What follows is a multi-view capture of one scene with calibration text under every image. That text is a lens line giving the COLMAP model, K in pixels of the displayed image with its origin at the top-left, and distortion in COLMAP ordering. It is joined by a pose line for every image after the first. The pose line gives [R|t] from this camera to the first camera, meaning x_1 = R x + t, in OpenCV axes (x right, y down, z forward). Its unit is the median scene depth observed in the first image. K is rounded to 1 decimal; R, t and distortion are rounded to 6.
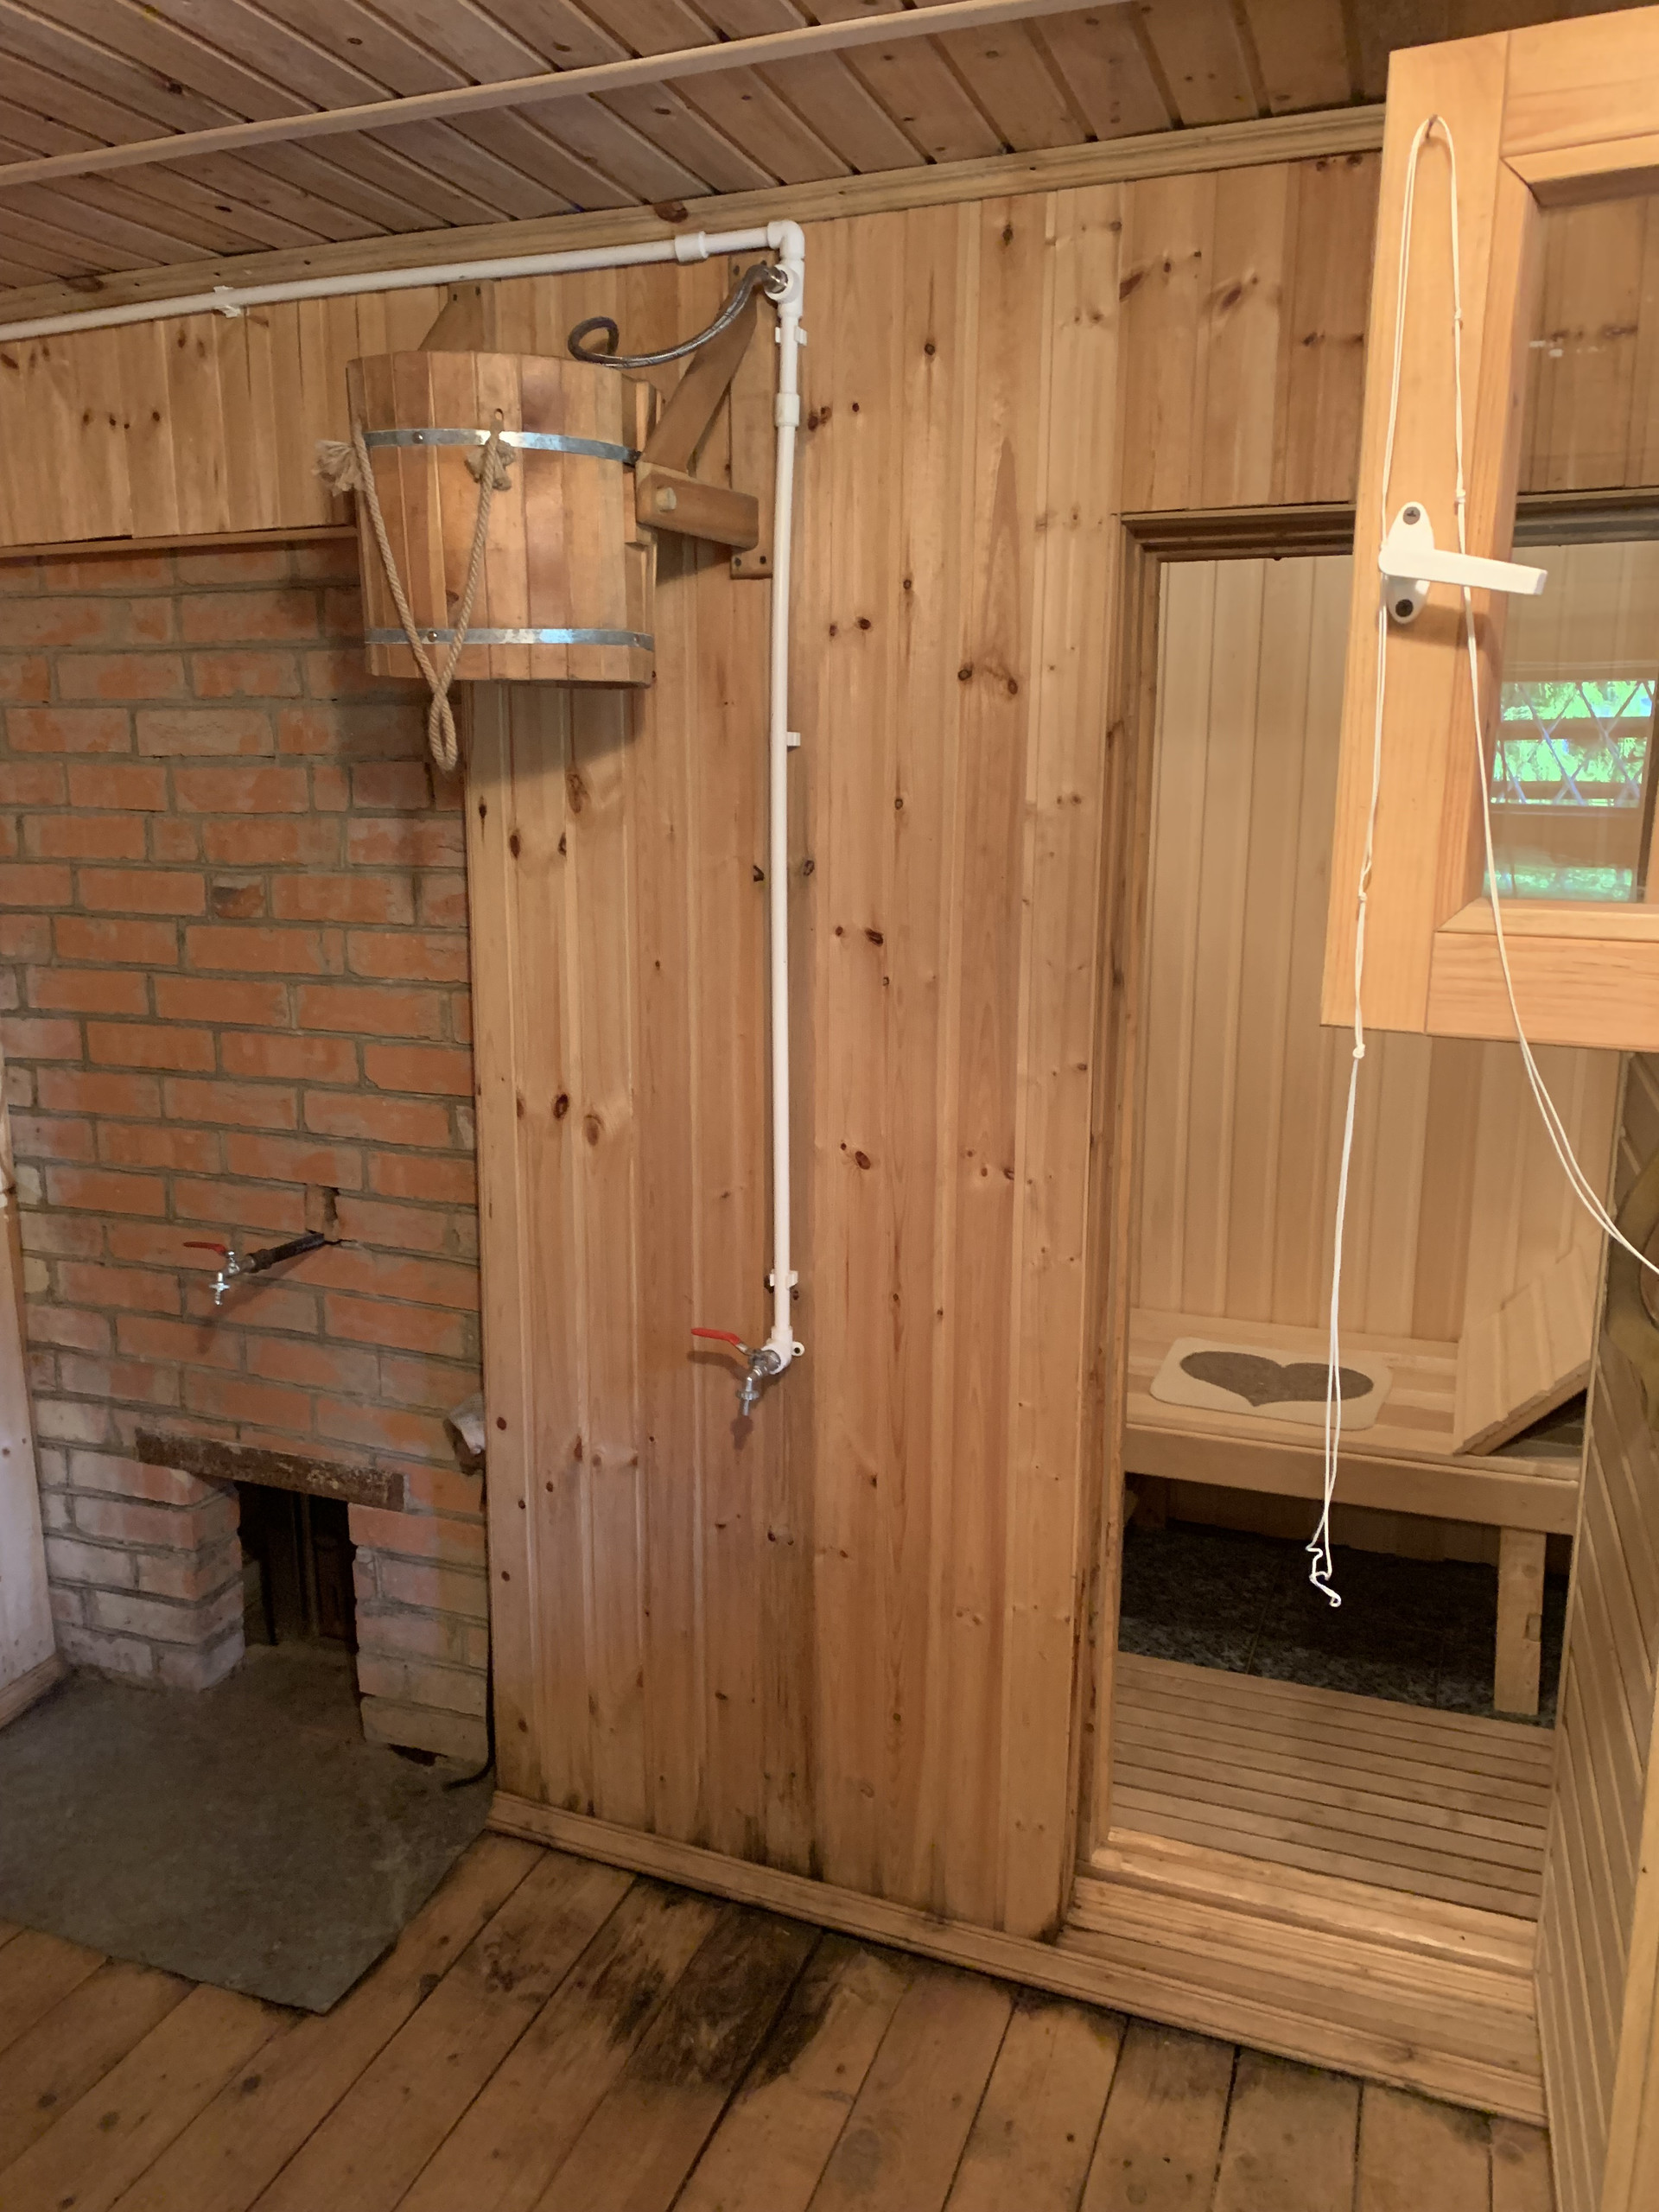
lens RADIAL K [[1693.3, 0, 829.2], [0, 1693.3, 1096.2], [0, 0, 1]] dist [0.105298, -0.130254]
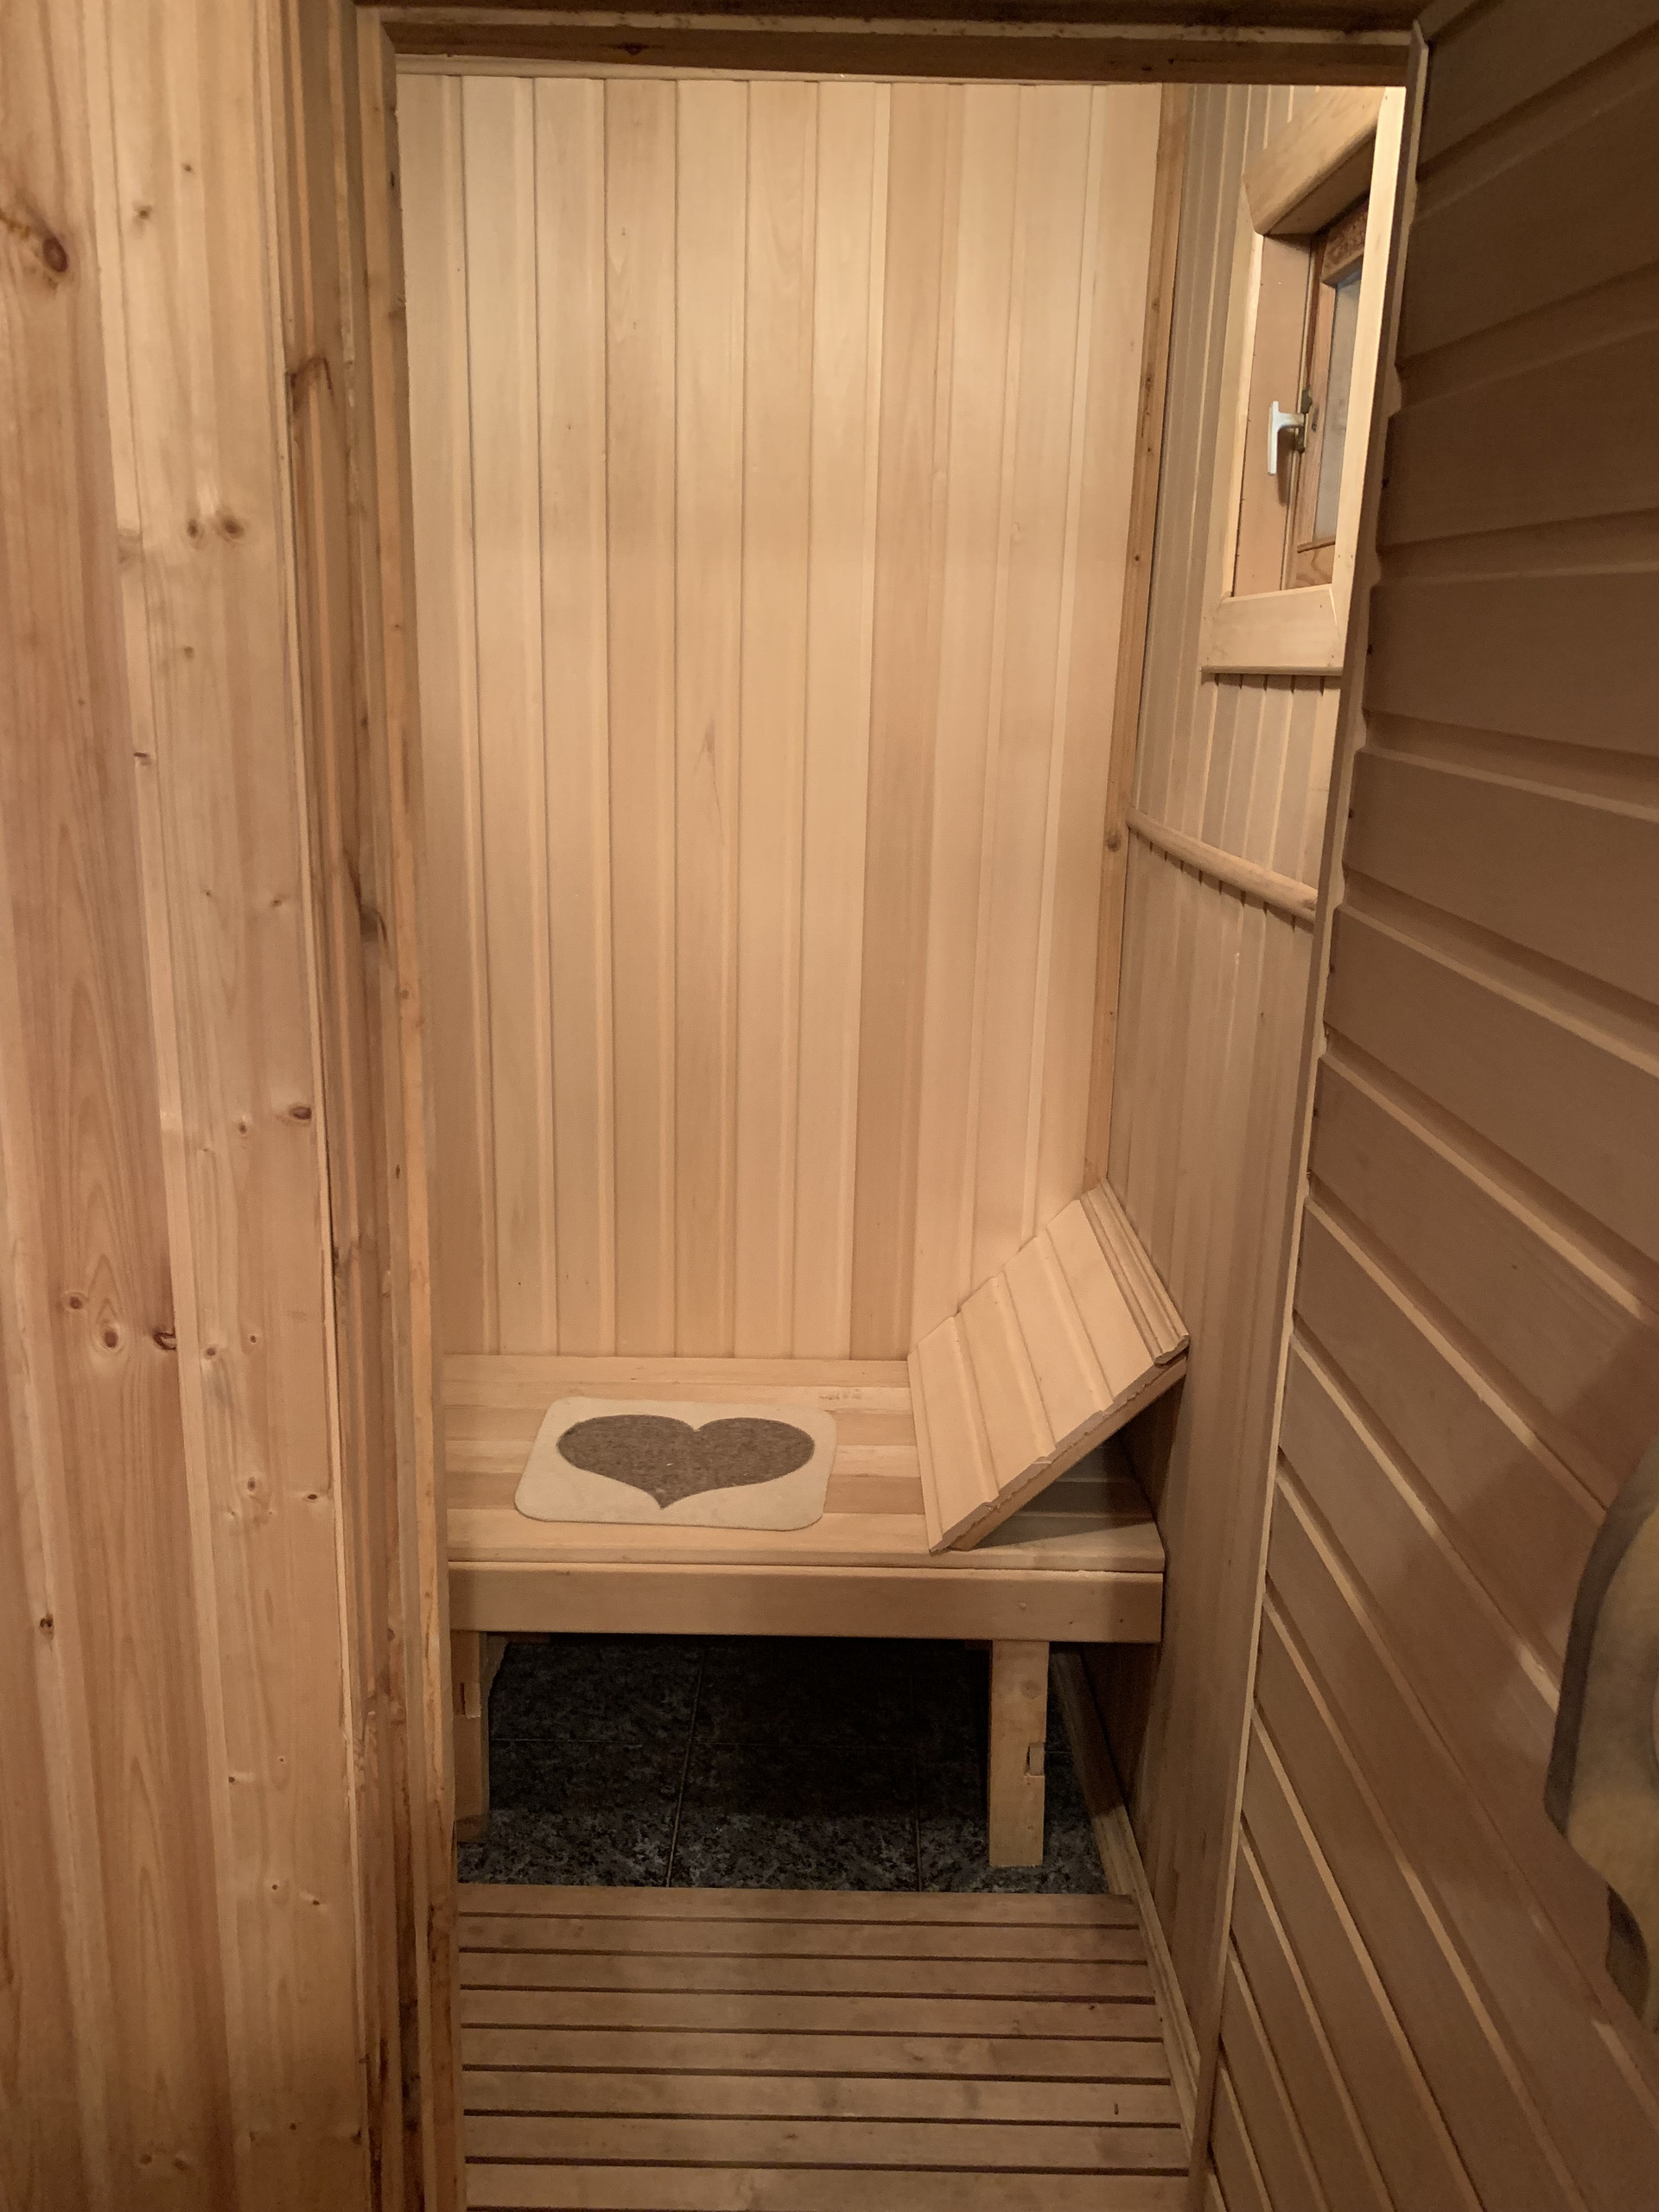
lens RADIAL K [[1706.8, 0, 835.0], [0, 1706.8, 1101.4], [0, 0, 1]] dist [0.056687, -0.046489]
pose [[0.932701, -0.069701, 0.353852, 0.122070], [0.049894, 0.996650, 0.064804, -0.045138], [-0.357184, -0.042787, 0.933054, 0.513618]]
